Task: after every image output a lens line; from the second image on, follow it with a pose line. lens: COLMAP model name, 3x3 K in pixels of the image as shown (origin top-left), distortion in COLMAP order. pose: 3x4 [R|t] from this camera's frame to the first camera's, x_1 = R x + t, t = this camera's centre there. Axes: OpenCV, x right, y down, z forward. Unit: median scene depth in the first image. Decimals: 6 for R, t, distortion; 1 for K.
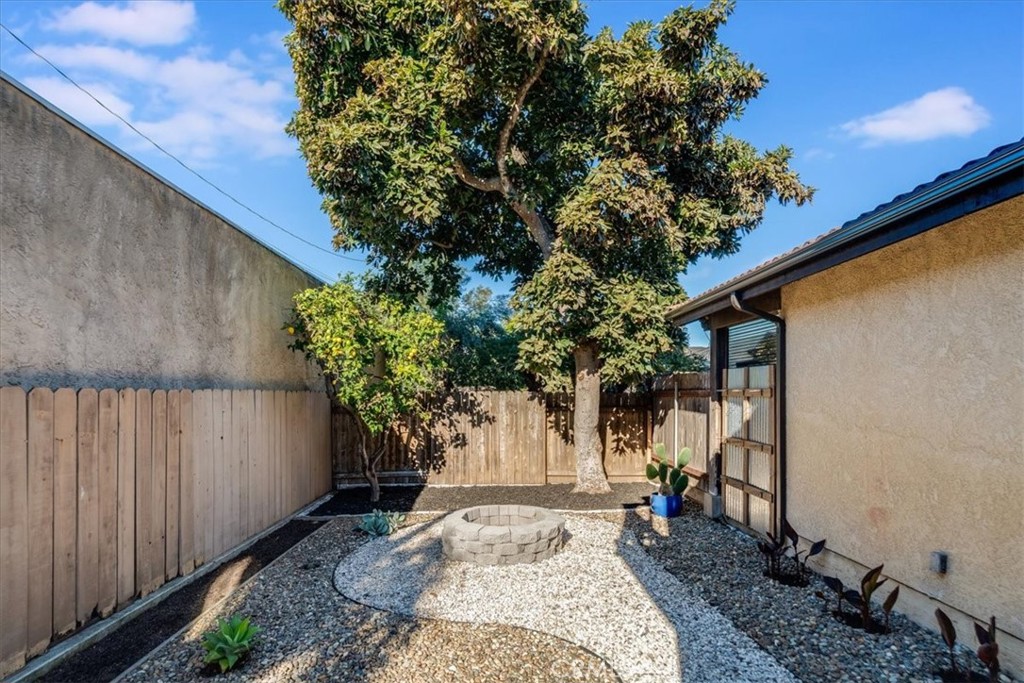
lens RADIAL K [[515.5, 0, 514.3], [0, 515.5, 393.1], [0, 0, 1]] dist [-0.010169, 0.002296]
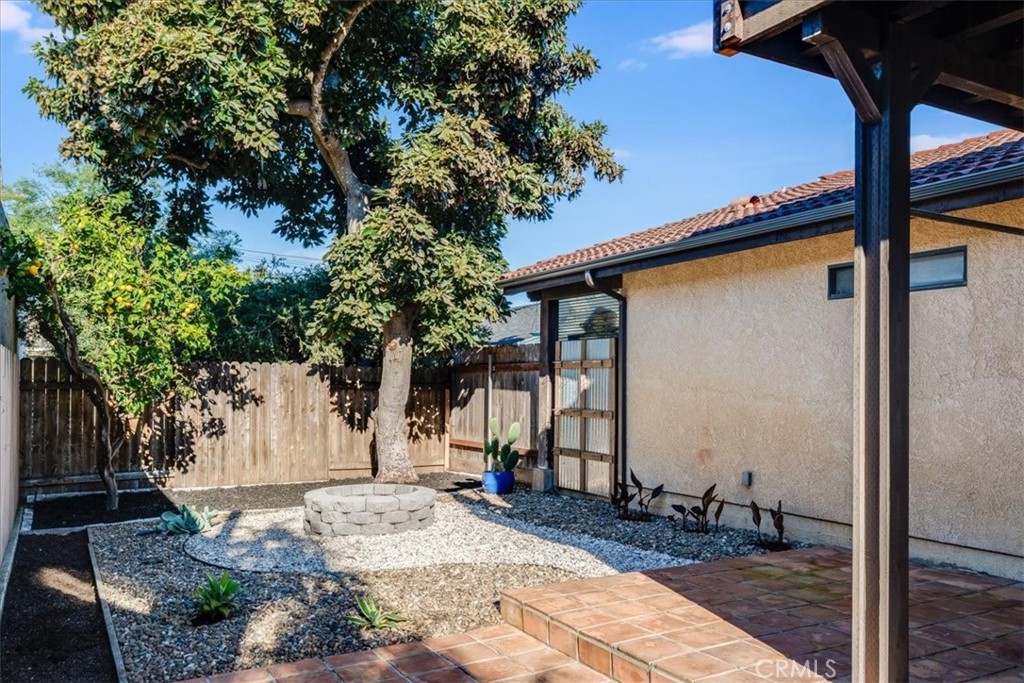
lens RADIAL K [[799.4, 0, 506.7], [0, 799.4, 375.6], [0, 0, 1]] dist [-0.006349, 0.007308]
pose [[0.884054, 0.012434, 0.467219, -0.395876], [-0.008041, 0.999903, -0.011395, 0.037309], [-0.467315, 0.006317, 0.884068, -0.321967]]
